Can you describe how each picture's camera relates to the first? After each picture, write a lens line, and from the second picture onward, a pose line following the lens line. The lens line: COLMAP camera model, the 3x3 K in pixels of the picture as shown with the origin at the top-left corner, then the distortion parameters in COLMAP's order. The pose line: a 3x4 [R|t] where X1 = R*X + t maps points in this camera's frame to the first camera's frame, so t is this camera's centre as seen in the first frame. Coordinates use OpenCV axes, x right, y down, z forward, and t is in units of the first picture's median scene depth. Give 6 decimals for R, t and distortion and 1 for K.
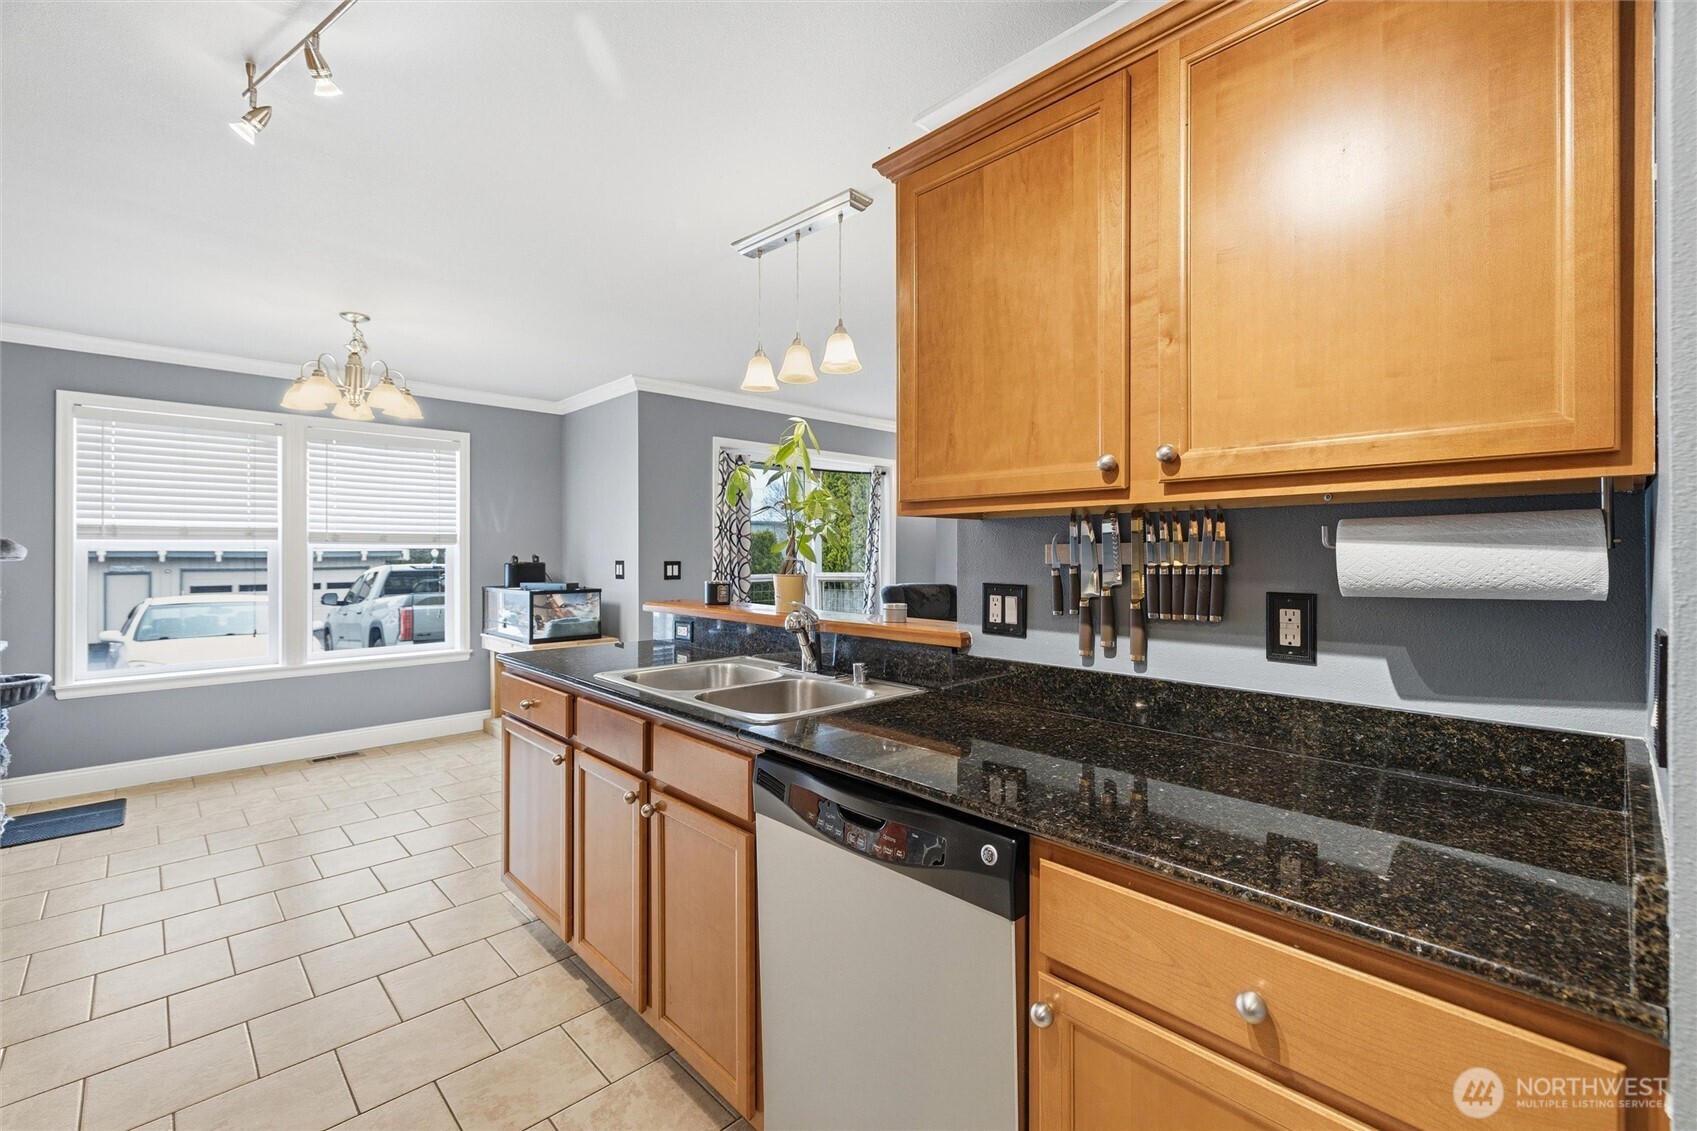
lens RADIAL K [[718.0, 0, 854.0], [0, 718.0, 556.7], [0, 0, 1]] dist [0.002165, -0.001093]
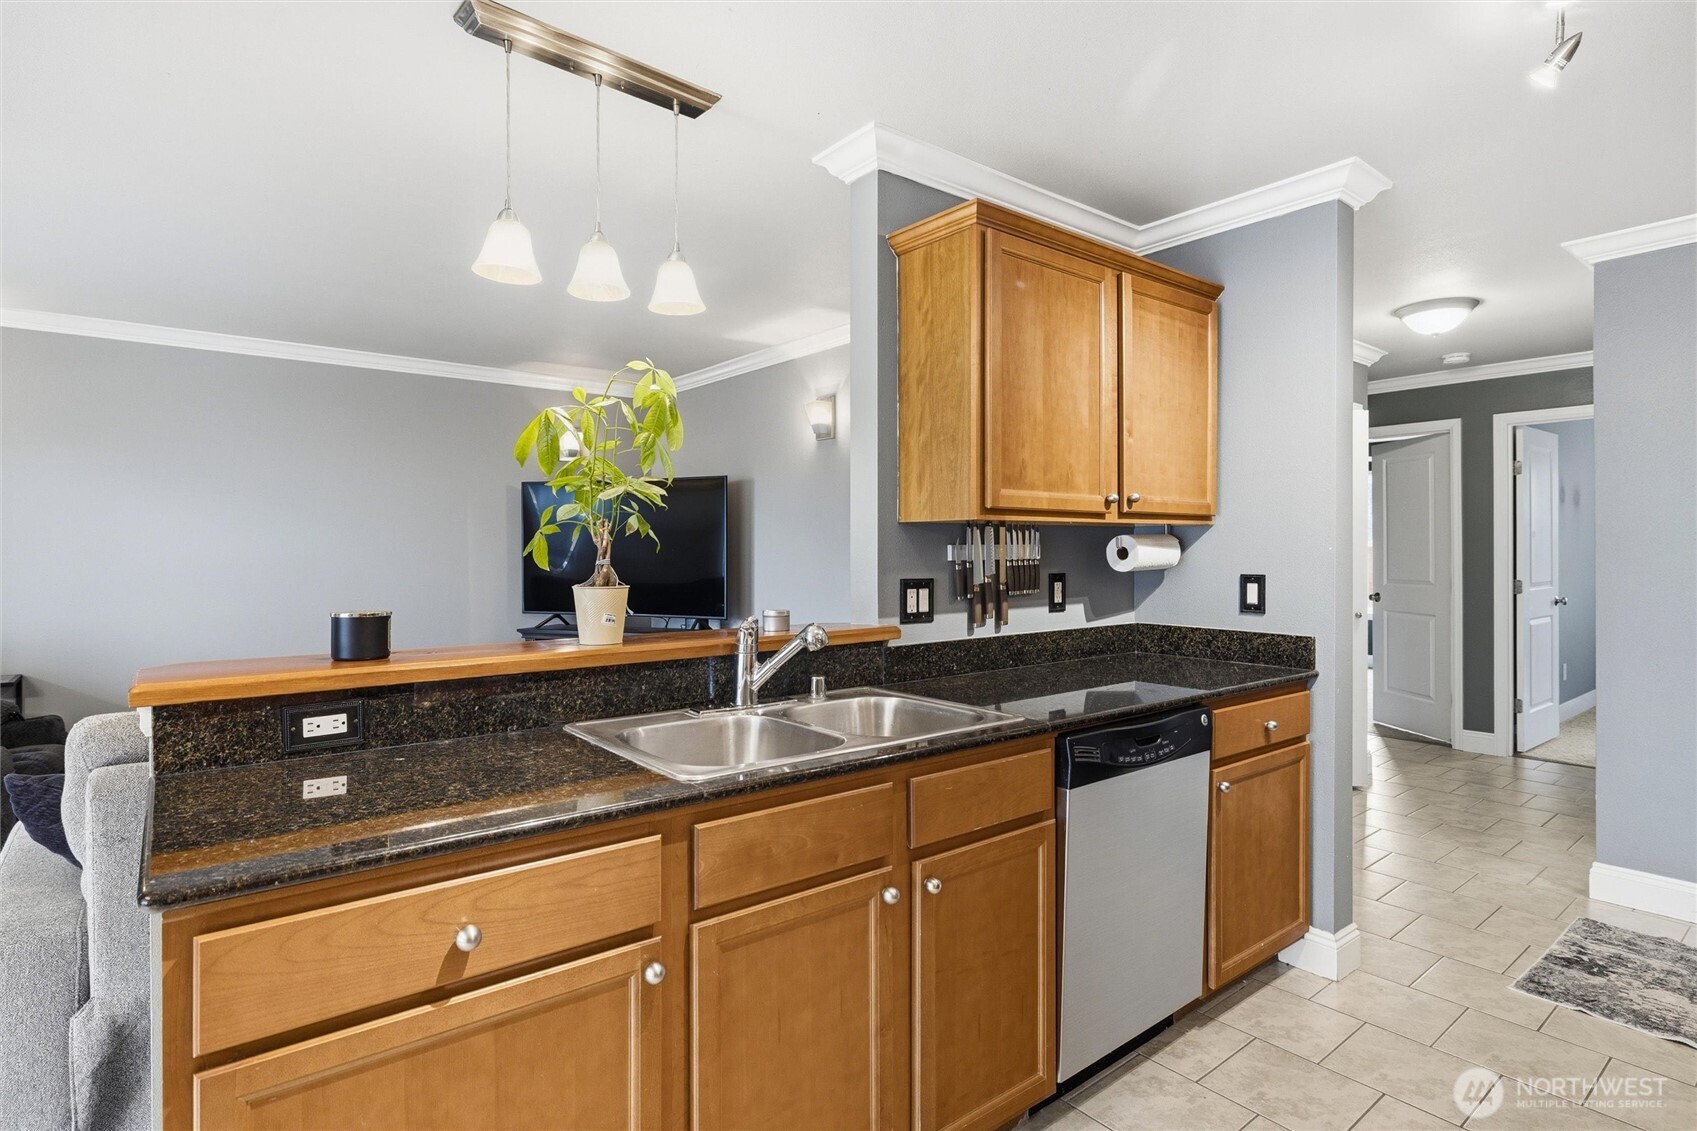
lens RADIAL K [[868.2, 0, 833.9], [0, 868.2, 555.8], [0, 0, 1]] dist [-0.002222, 0.000860]
pose [[0.107122, -0.005172, 0.994232, -1.226602], [0.008192, 0.999957, 0.004319, -0.006122], [-0.994212, 0.007682, 0.107160, 1.003905]]
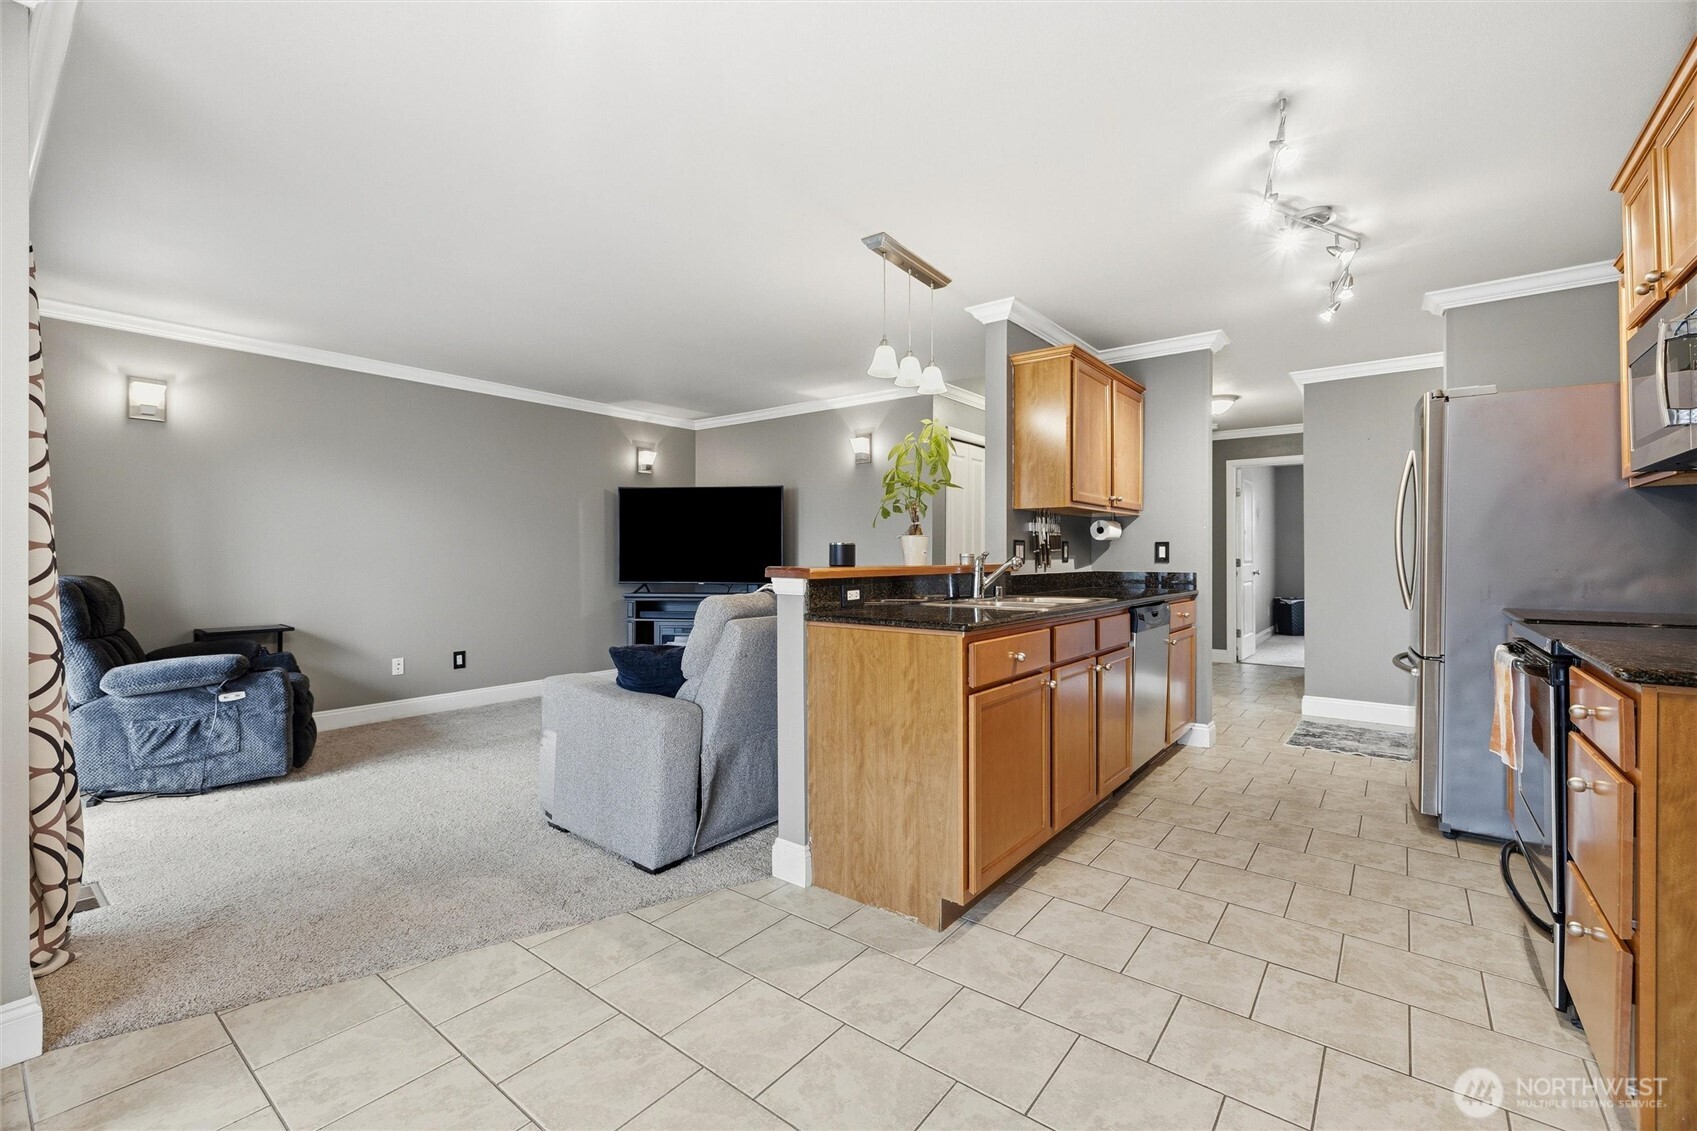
lens RADIAL K [[718.0, 0, 847.0], [0, 718.0, 558.4], [0, 0, 1]] dist [0.002165, -0.001093]
pose [[-0.128848, -0.000336, 0.991664, -1.892183], [0.007681, 0.999970, 0.001337, 0.088548], [-0.991635, 0.007789, -0.128841, 1.823580]]
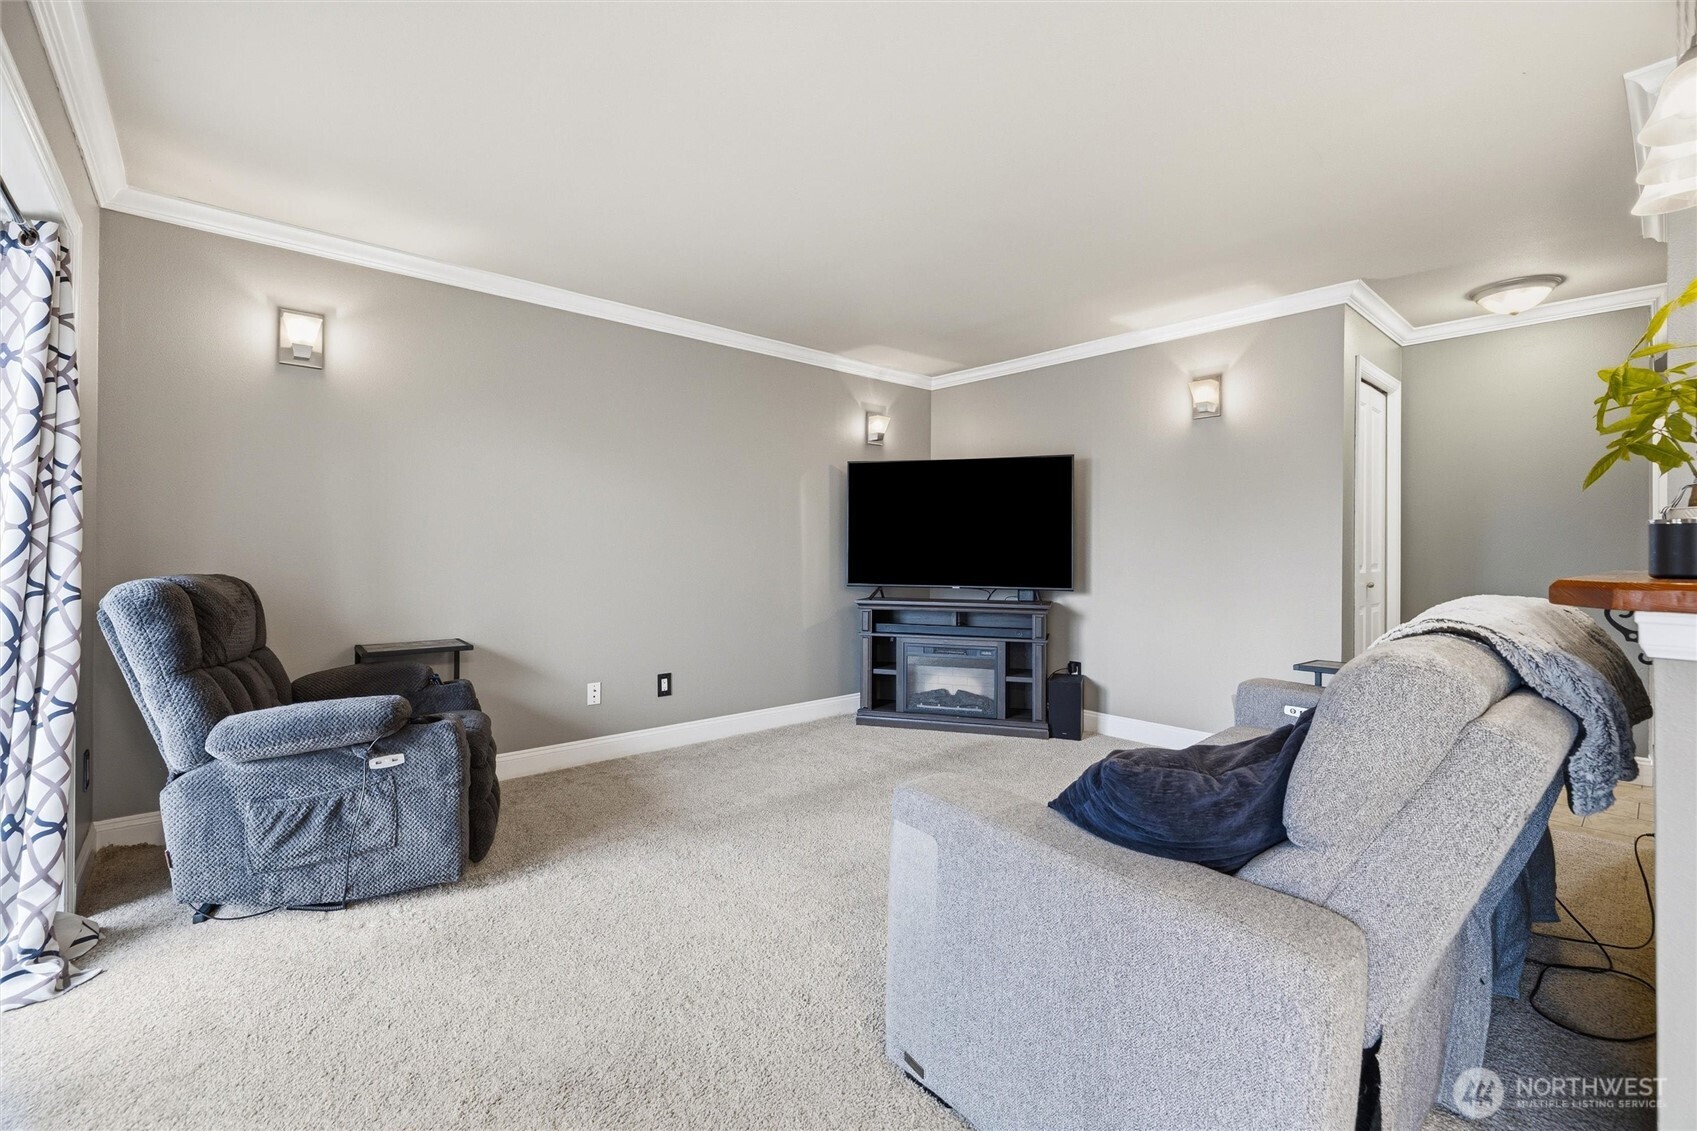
lens RADIAL K [[725.0, 0, 841.1], [0, 725.0, 552.8], [0, 0, 1]] dist [-0.001331, 0.000724]
pose [[0.062714, 0.000984, 0.998031, -0.973698], [0.001662, 0.999998, -0.001090, 0.084258], [-0.998030, 0.001727, 0.062712, 2.344418]]
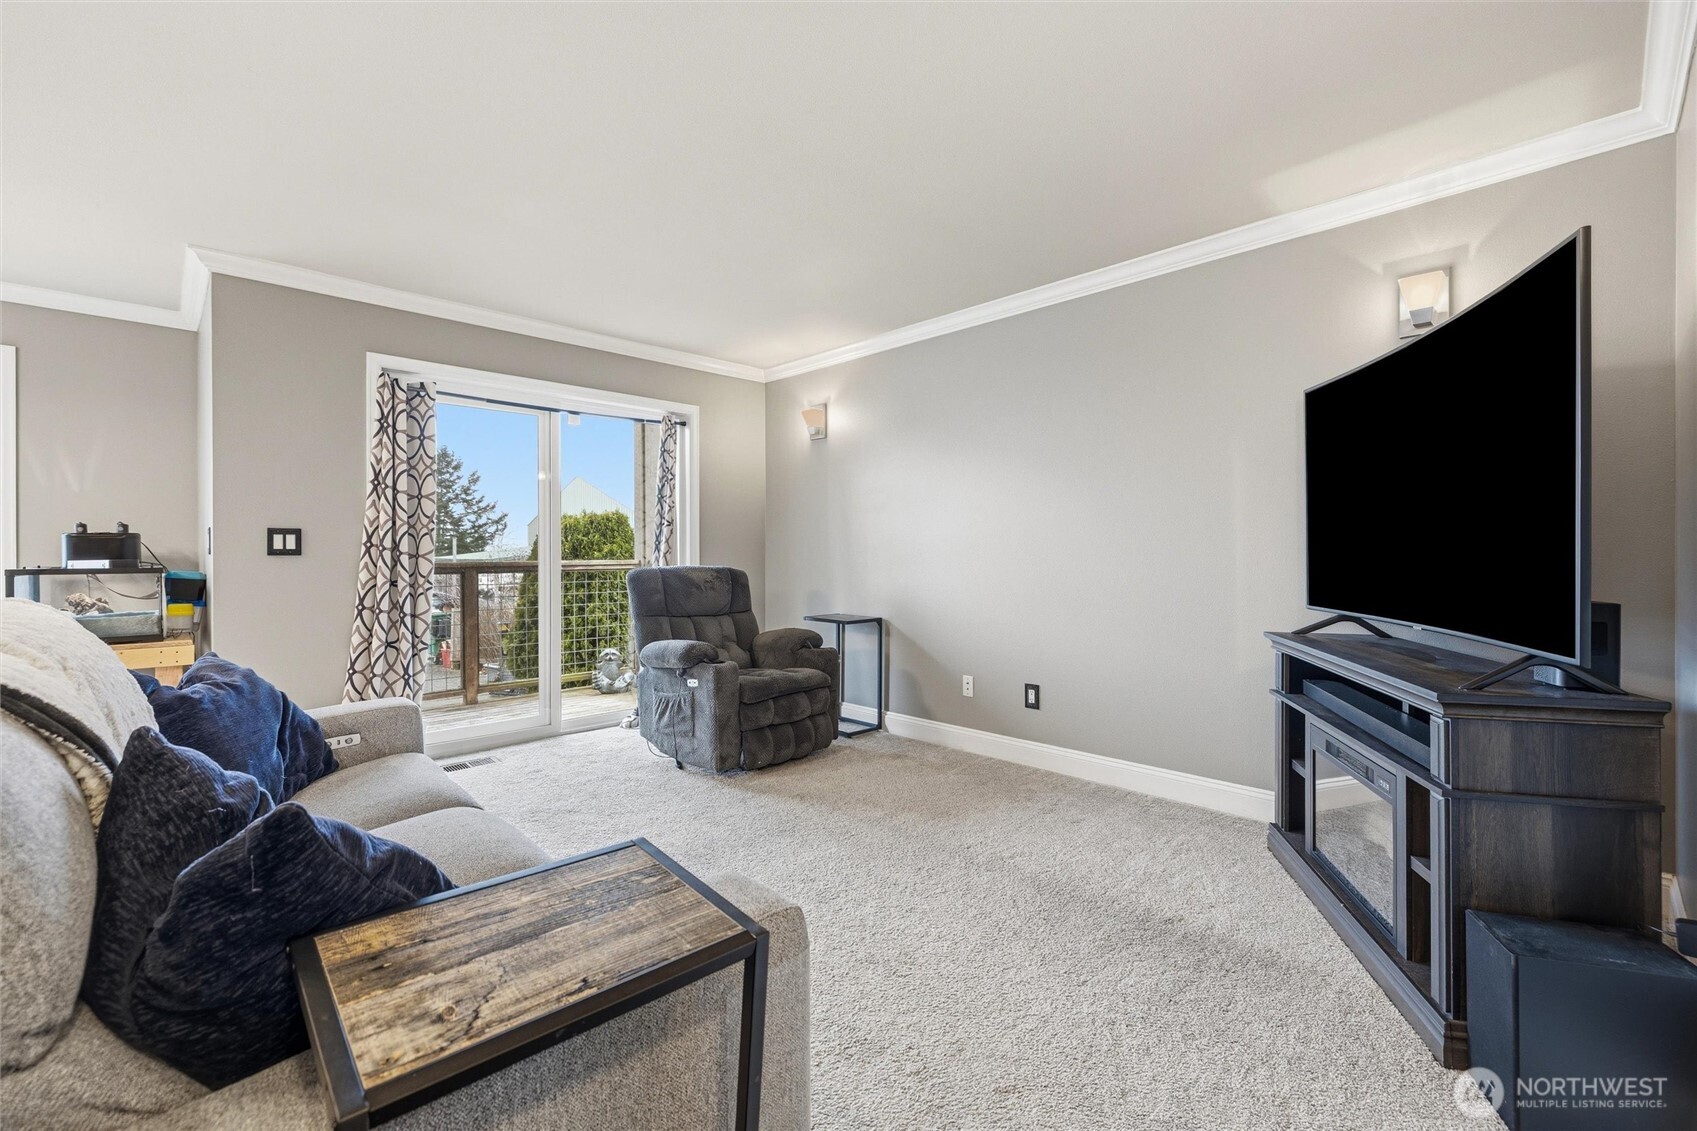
lens RADIAL K [[718.0, 0, 840.1], [0, 718.0, 556.7], [0, 0, 1]] dist [0.002165, -0.001093]
pose [[0.999992, -0.000346, -0.004092, 0.793102], [0.000342, 0.999999, -0.001105, 0.096311], [0.004092, 0.001103, 0.999991, 0.914673]]
